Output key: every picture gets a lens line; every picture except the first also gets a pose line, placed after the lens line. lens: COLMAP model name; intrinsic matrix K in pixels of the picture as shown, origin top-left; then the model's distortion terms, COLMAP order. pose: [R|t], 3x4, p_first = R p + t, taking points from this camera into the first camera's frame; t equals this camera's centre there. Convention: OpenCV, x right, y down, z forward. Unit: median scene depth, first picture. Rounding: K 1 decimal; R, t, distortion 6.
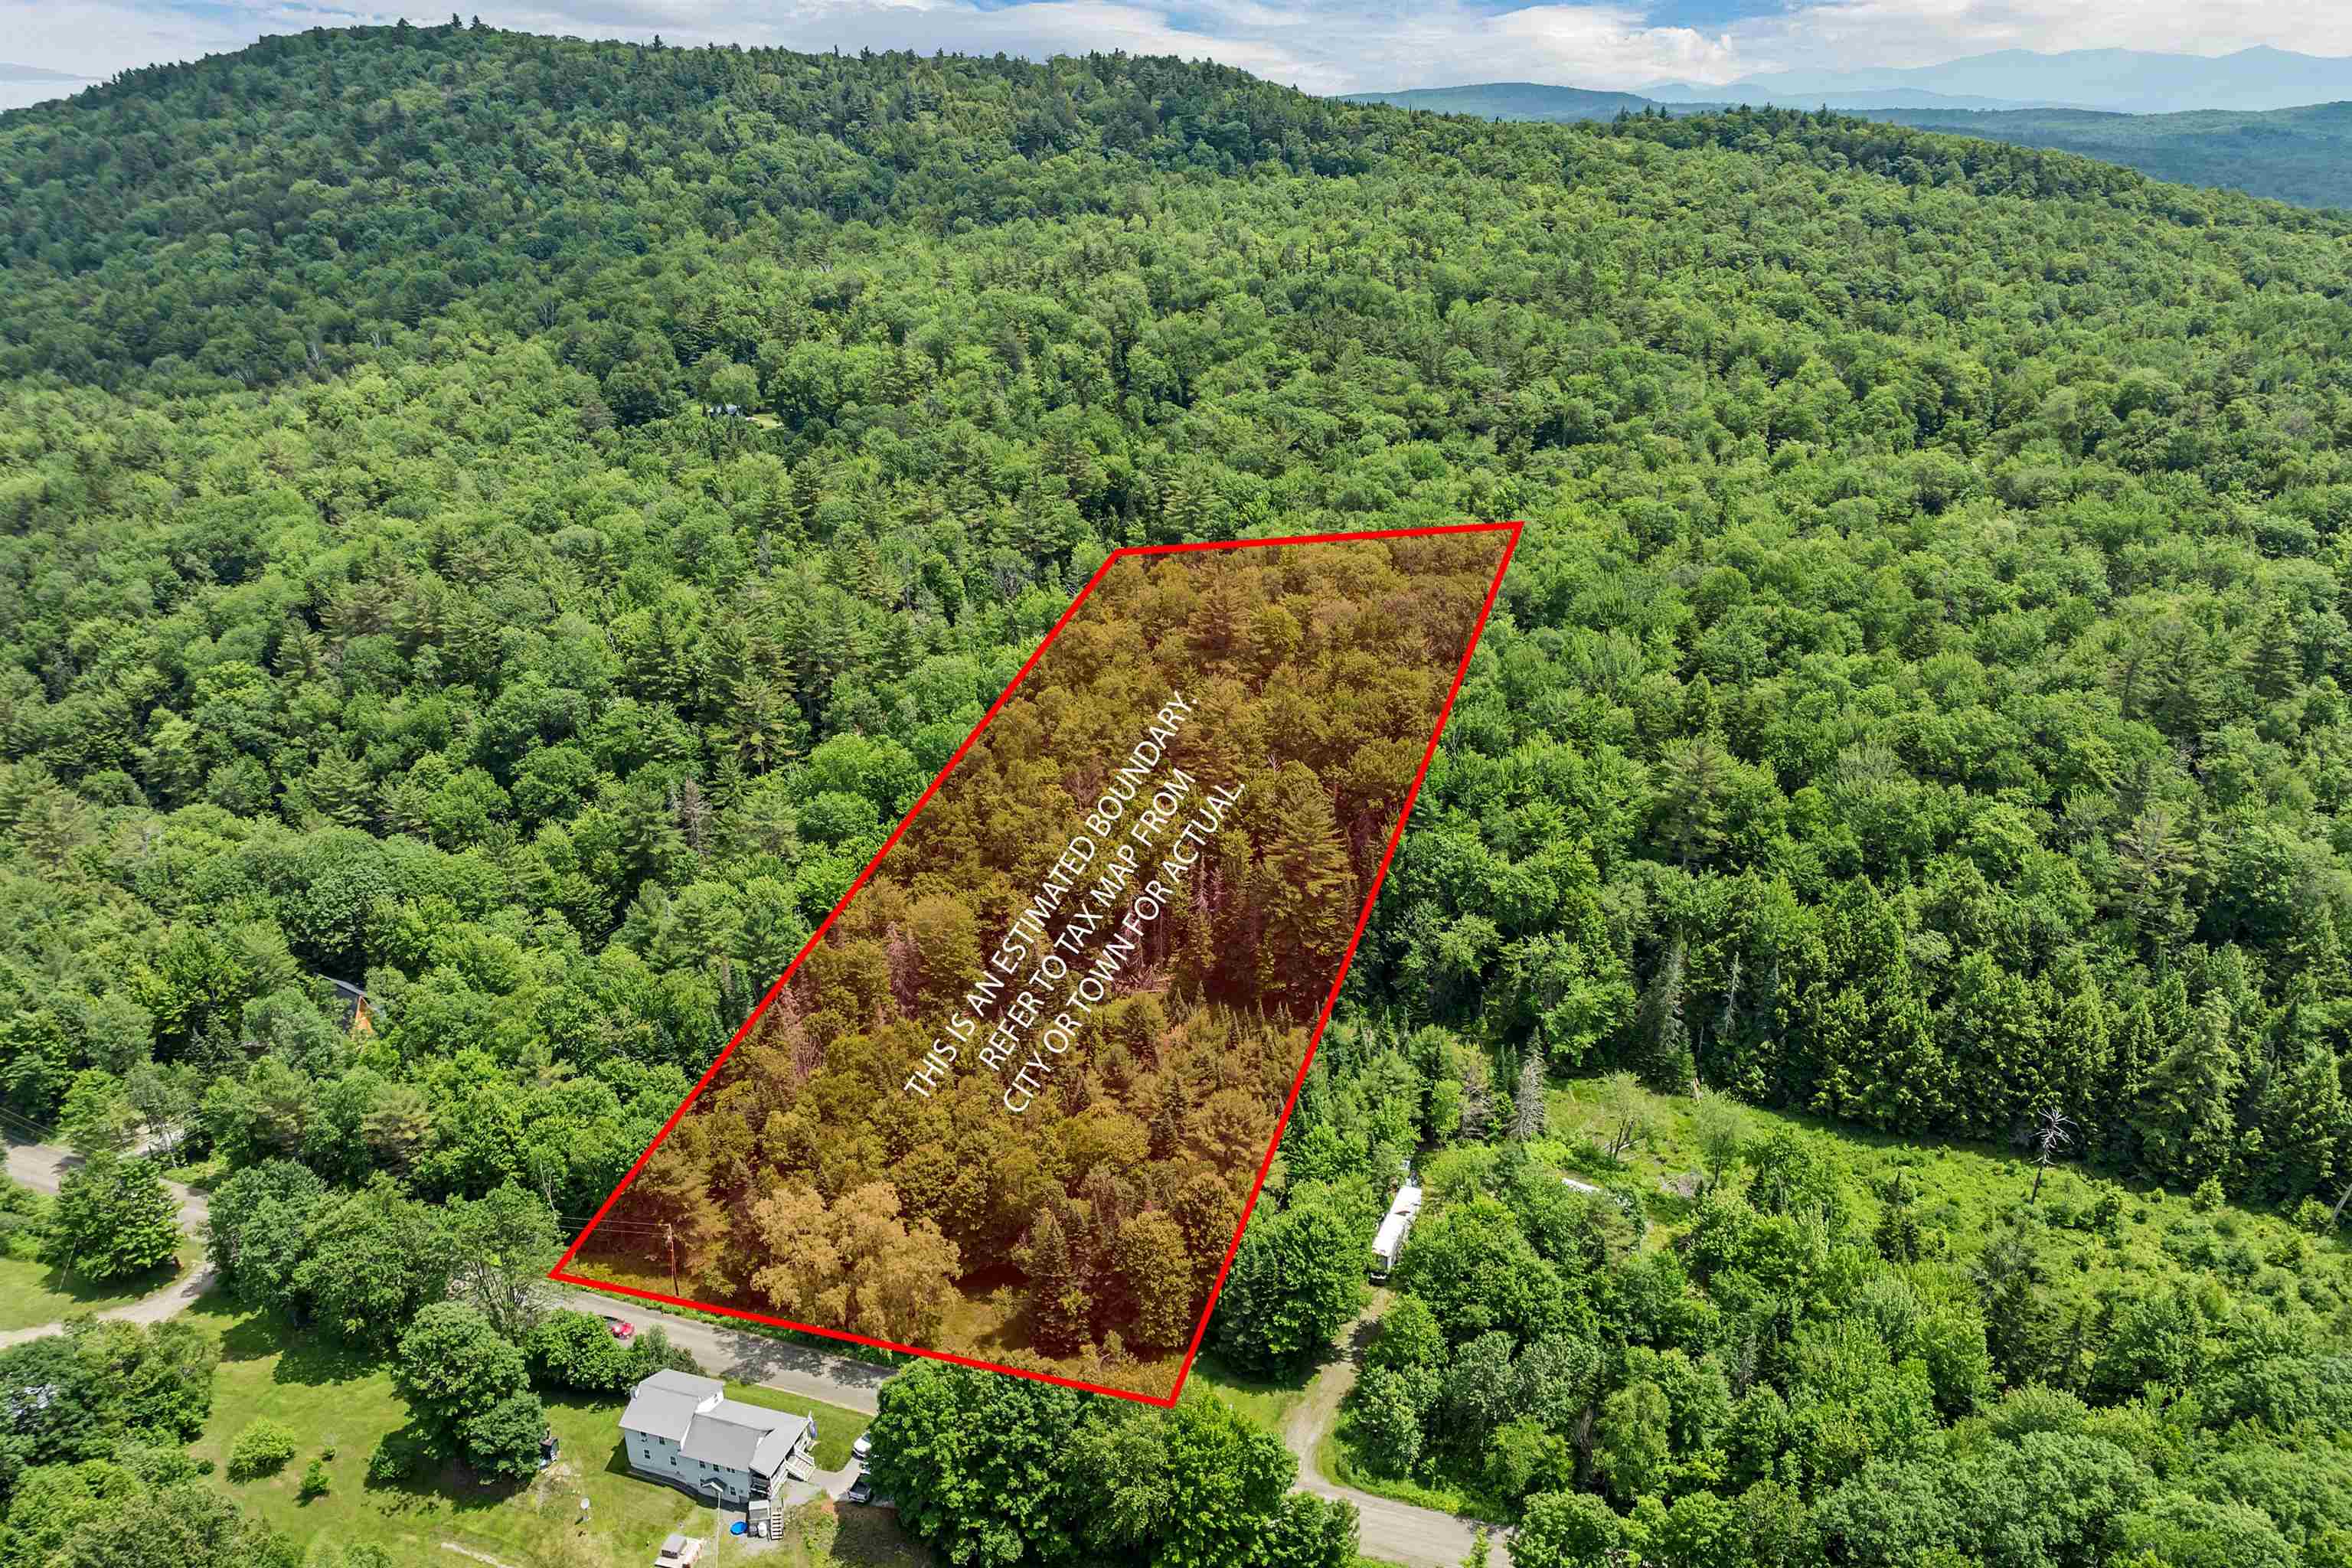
lens RADIAL K [[1684.5, 0, 1175.4], [0, 1684.5, 747.5], [0, 0, 1]] dist [-0.056925, 0.027475]
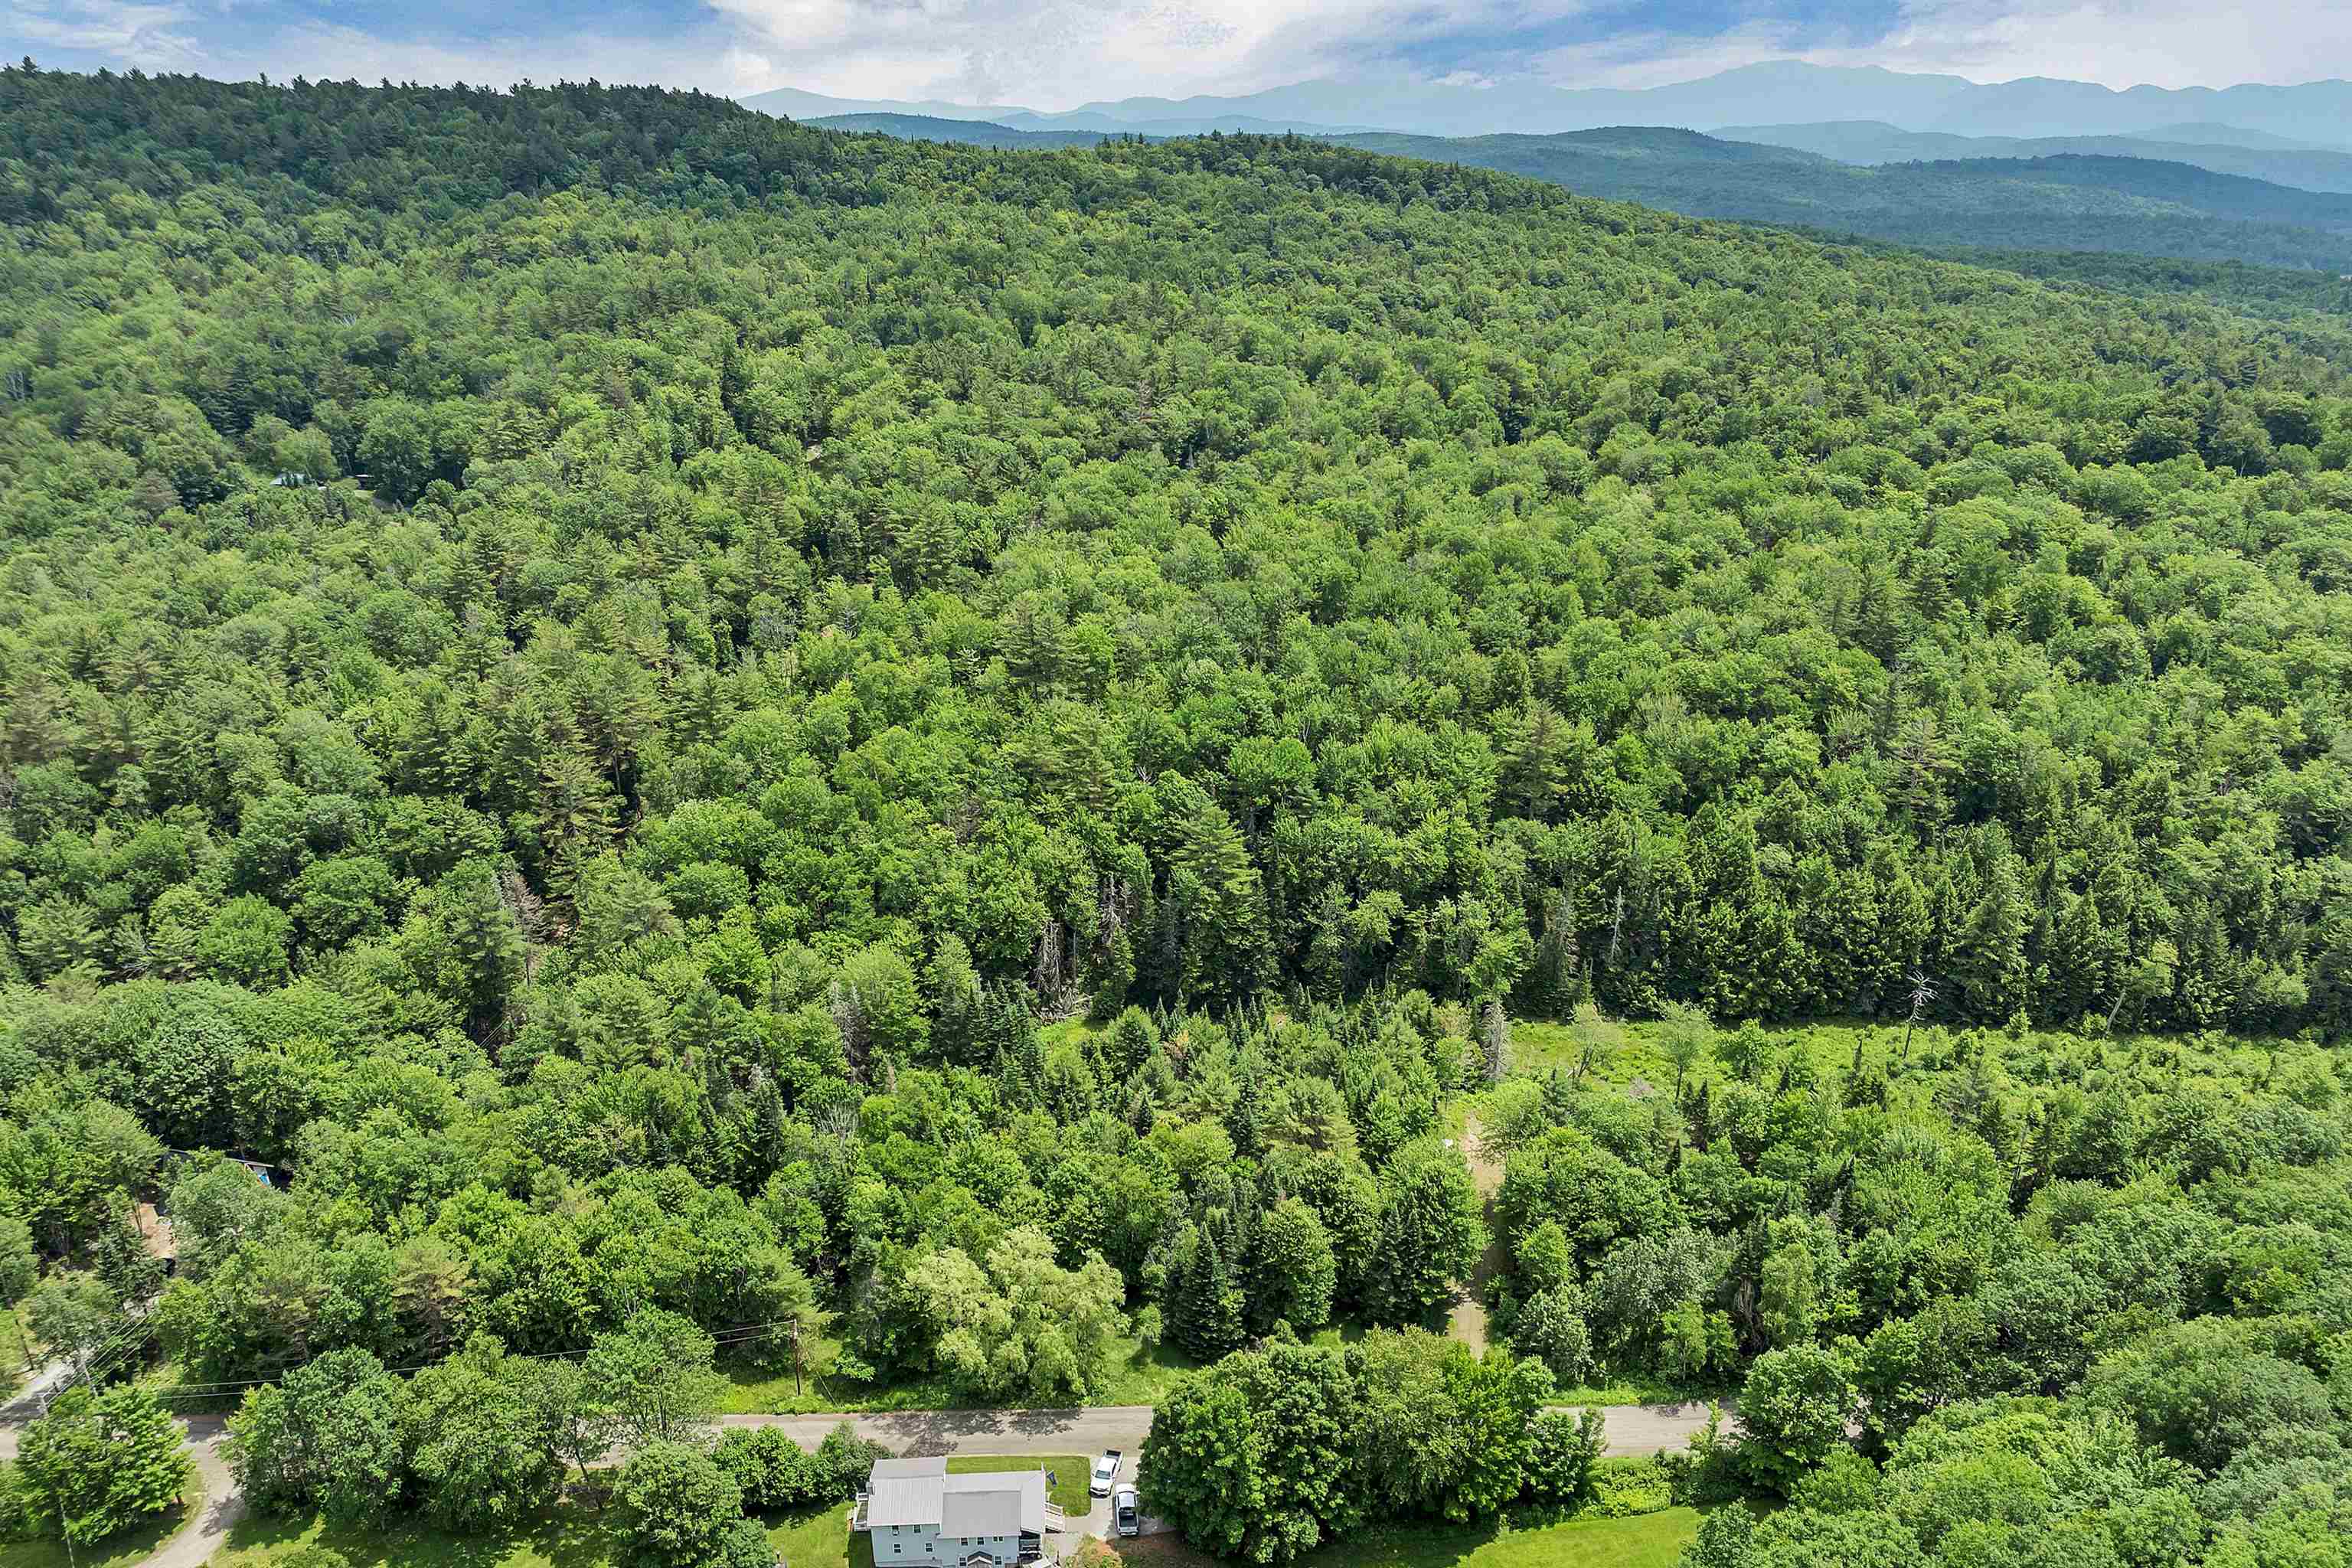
lens RADIAL K [[1685.4, 0, 1176.0], [0, 1685.4, 784.0], [0, 0, 1]] dist [-0.056587, 0.028212]
pose [[0.941042, -0.122478, 0.315340, -0.270963], [0.121541, 0.992326, 0.022717, -0.006902], [-0.315703, 0.016949, 0.948707, 0.025127]]
